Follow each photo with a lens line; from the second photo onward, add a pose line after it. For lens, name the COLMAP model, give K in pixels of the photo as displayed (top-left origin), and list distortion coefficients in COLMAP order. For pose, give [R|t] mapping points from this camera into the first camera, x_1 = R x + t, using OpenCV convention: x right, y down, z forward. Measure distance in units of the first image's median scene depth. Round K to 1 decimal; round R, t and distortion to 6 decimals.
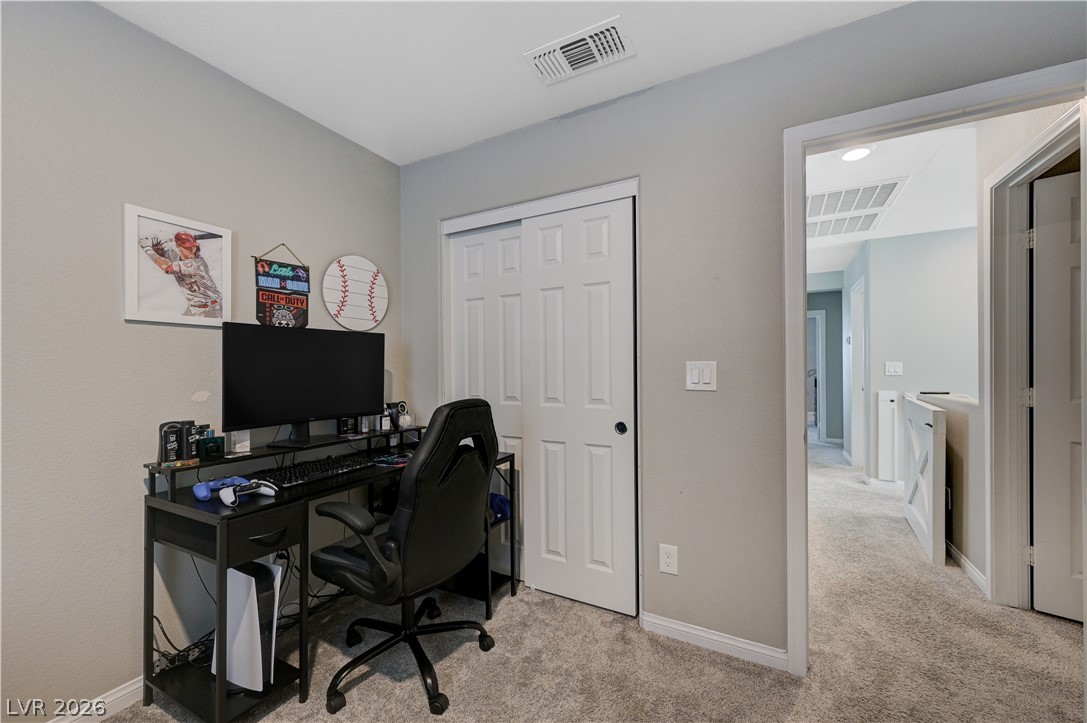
lens RADIAL K [[427.1, 0, 540.5], [0, 427.1, 366.5], [0, 0, 1]] dist [-0.000304, 0.000755]
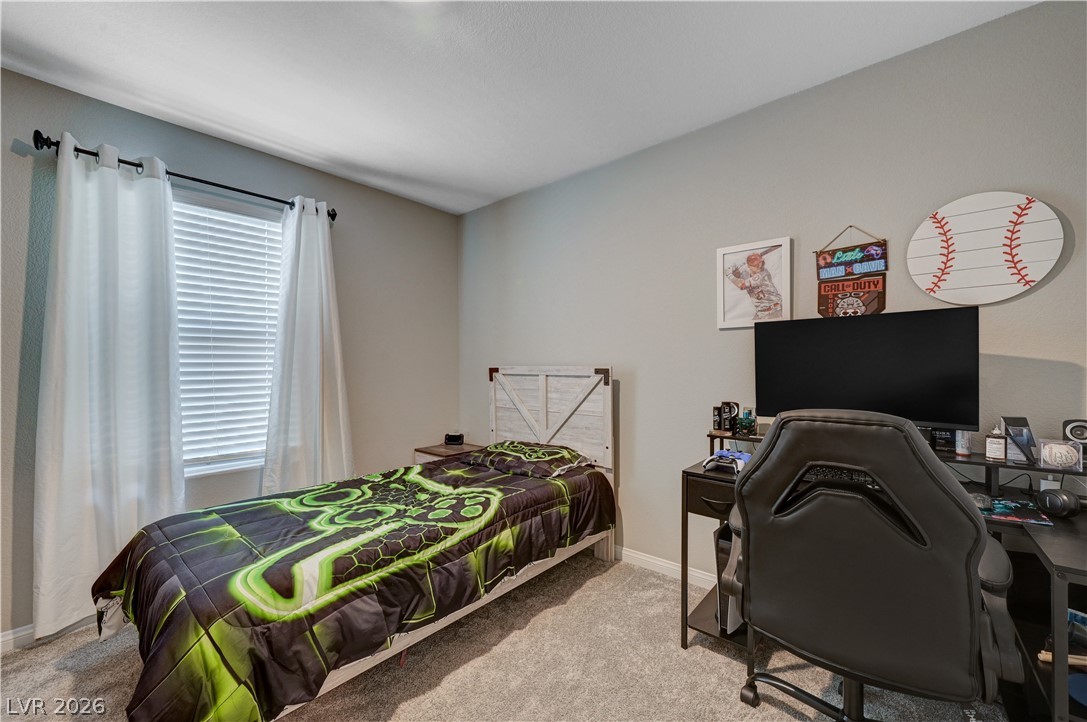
lens RADIAL K [[427.1, 0, 542.8], [0, 427.1, 363.5], [0, 0, 1]] dist [-0.000304, 0.000755]
pose [[-0.211679, 0.003048, -0.977334, 0.447995], [0.010779, 0.999942, 0.000784, 0.001693], [0.977280, -0.010368, -0.211700, 0.557308]]
